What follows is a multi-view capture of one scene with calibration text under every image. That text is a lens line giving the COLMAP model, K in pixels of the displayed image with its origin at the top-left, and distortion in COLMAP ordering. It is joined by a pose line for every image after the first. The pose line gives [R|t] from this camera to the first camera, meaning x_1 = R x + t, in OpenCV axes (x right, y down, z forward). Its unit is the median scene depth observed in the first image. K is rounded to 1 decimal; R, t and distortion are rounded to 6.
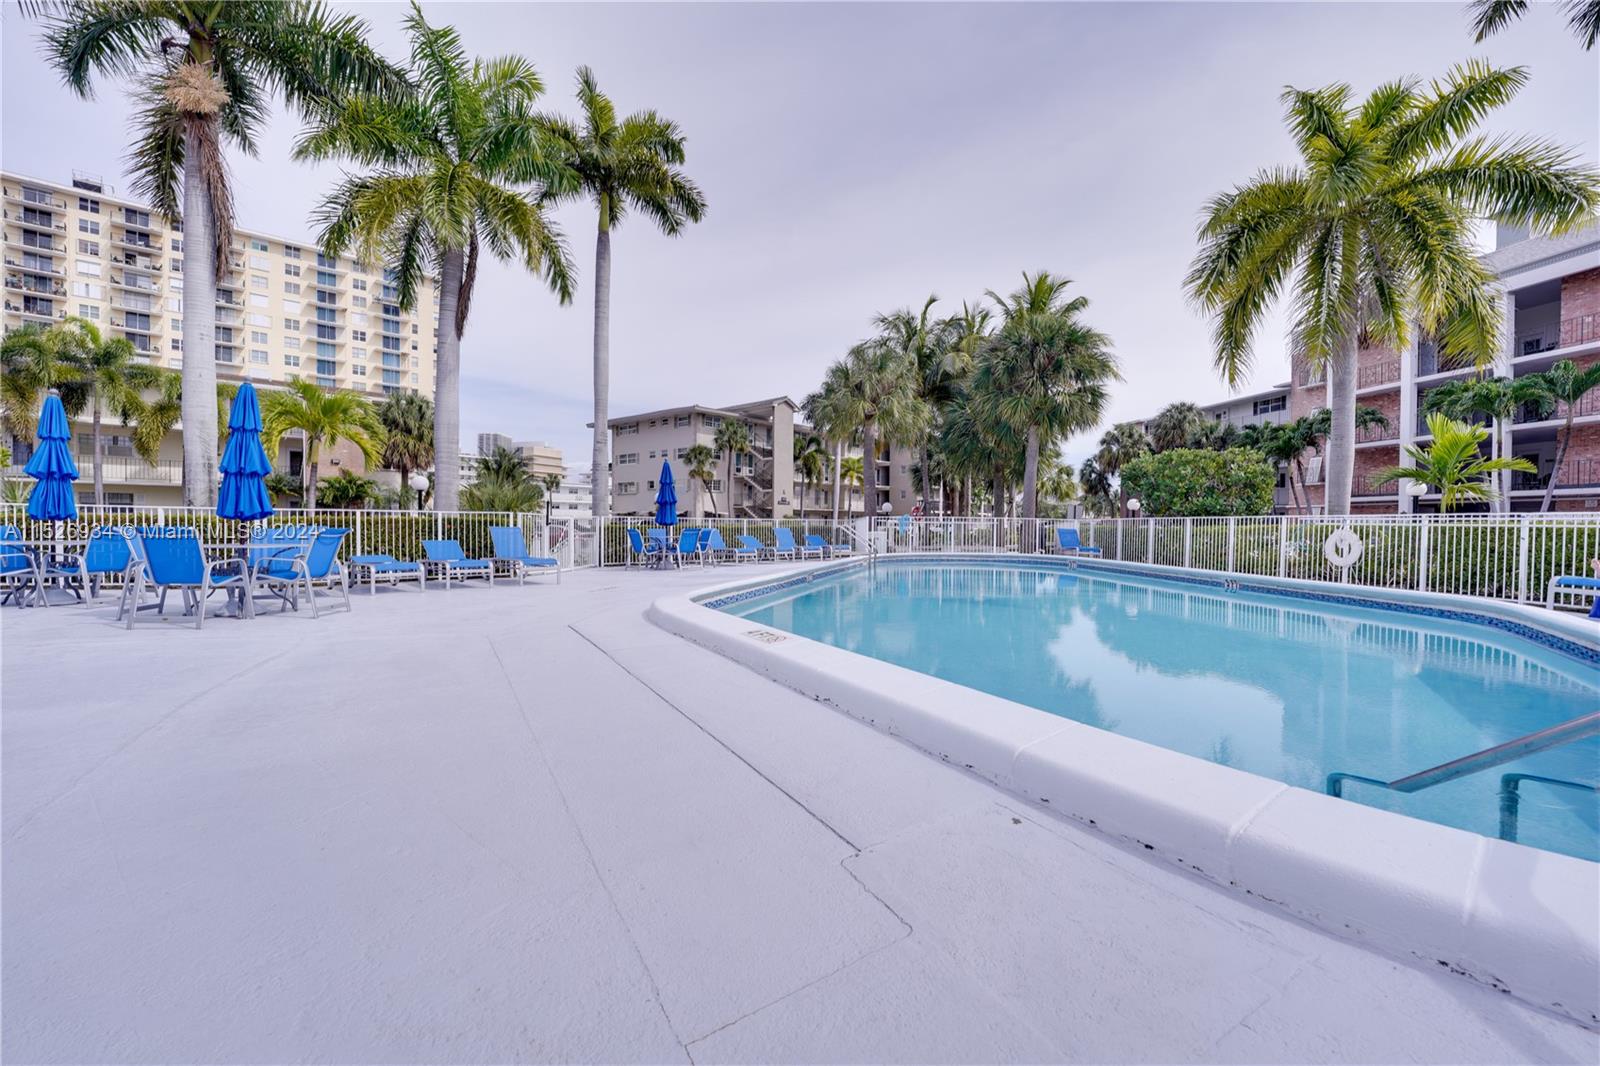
lens RADIAL K [[648.1, 0, 793.4], [0, 648.1, 541.6], [0, 0, 1]] dist [-0.032472, 0.004391]
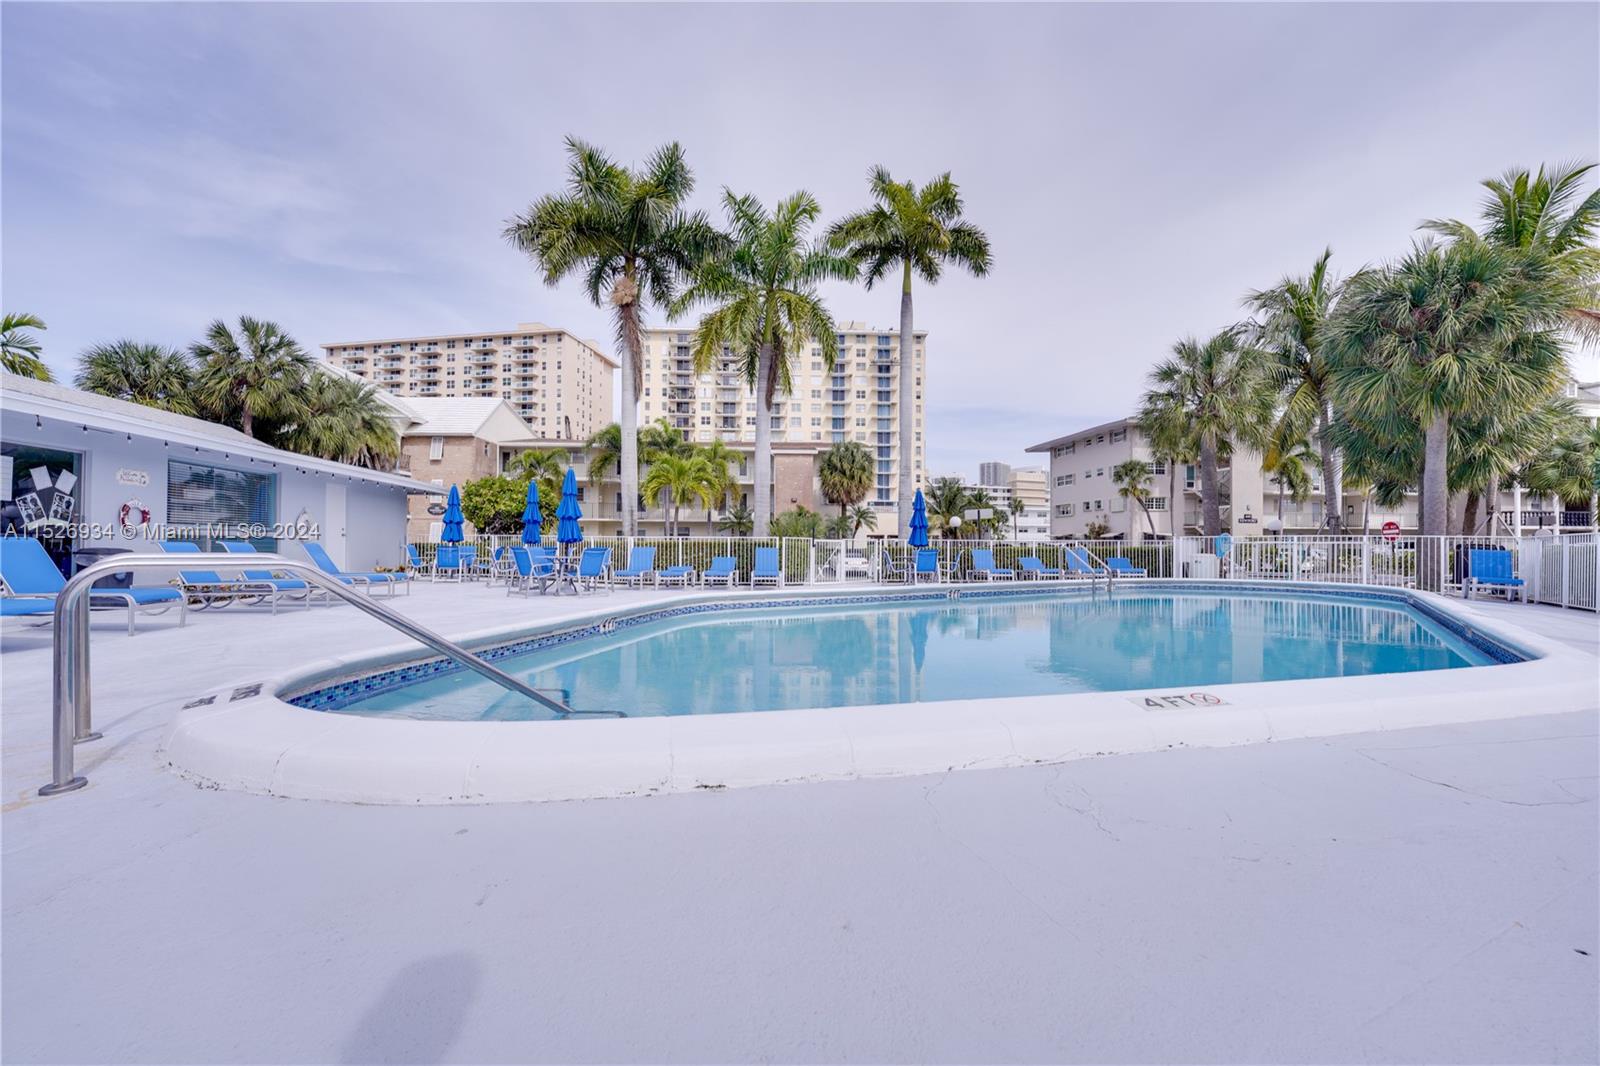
lens RADIAL K [[648.1, 0, 793.4], [0, 648.1, 541.6], [0, 0, 1]] dist [-0.032472, 0.004391]
pose [[0.737658, -0.008857, -0.675116, 0.100368], [-0.016053, 0.999401, -0.030651, 0.000982], [0.674983, 0.033448, 0.737074, 0.006446]]
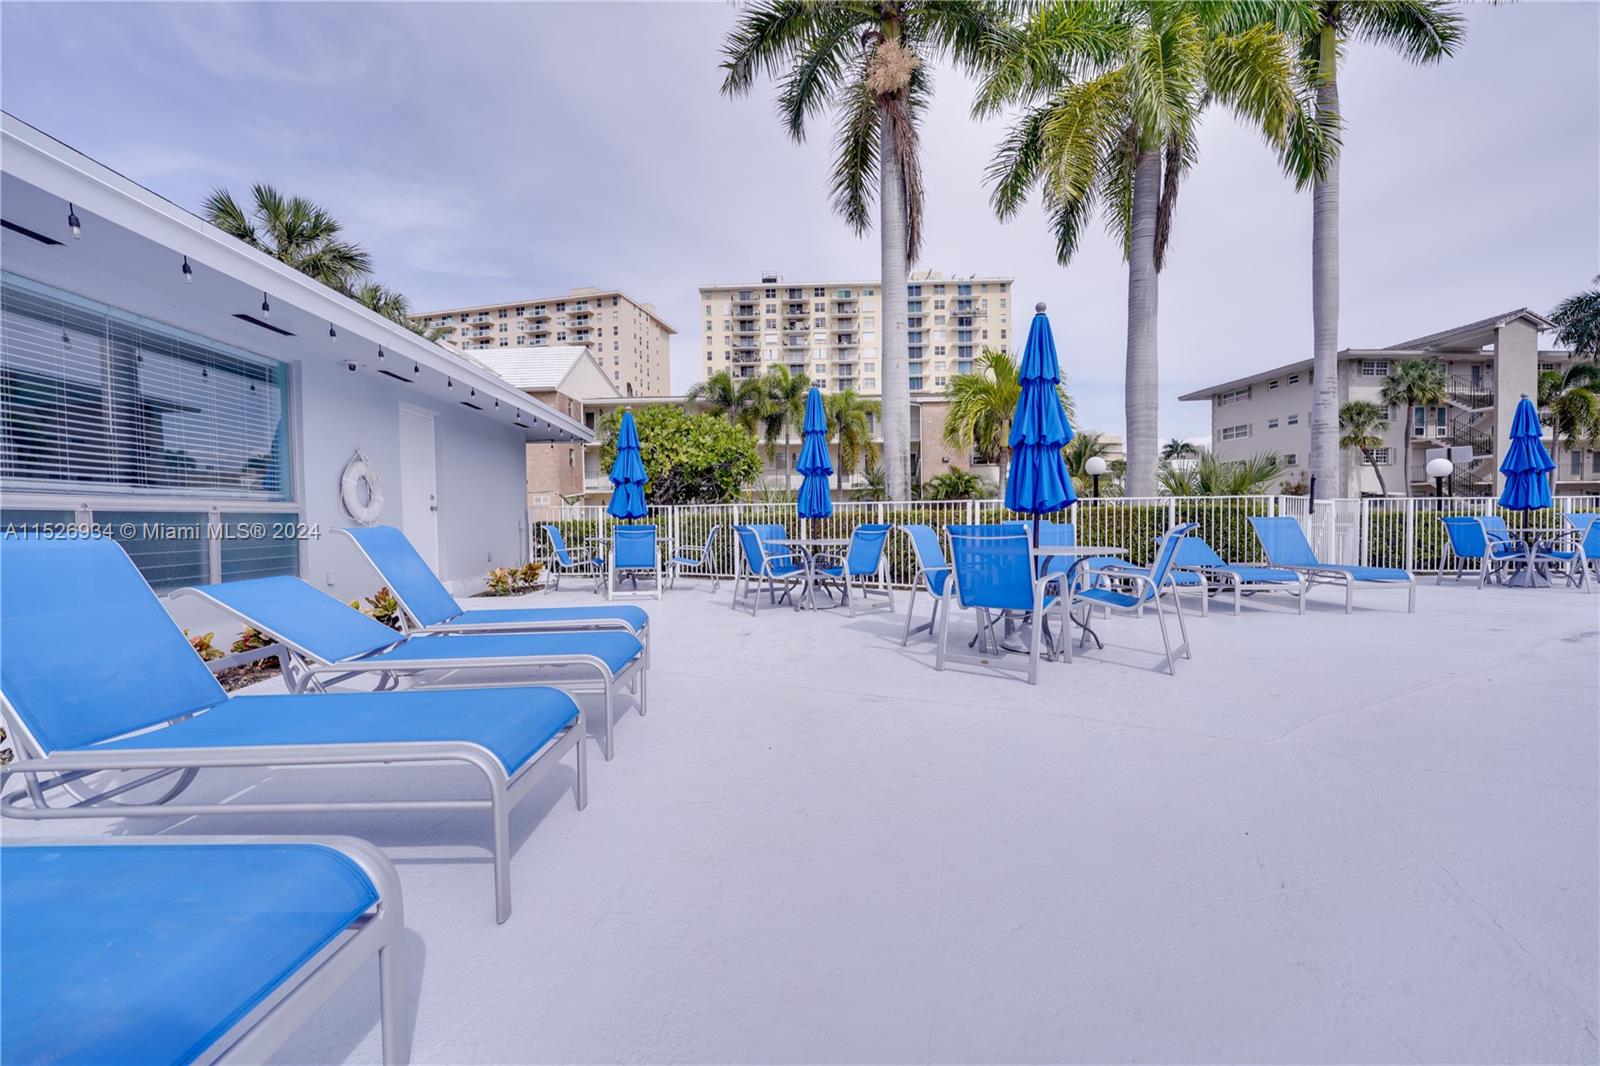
lens RADIAL K [[648.1, 0, 793.4], [0, 648.1, 541.6], [0, 0, 1]] dist [-0.032472, 0.004391]
pose [[0.692299, 0.007016, -0.721576, -0.060582], [0.002852, 0.999918, 0.012459, -0.001340], [0.721605, -0.010683, 0.692223, 0.035471]]
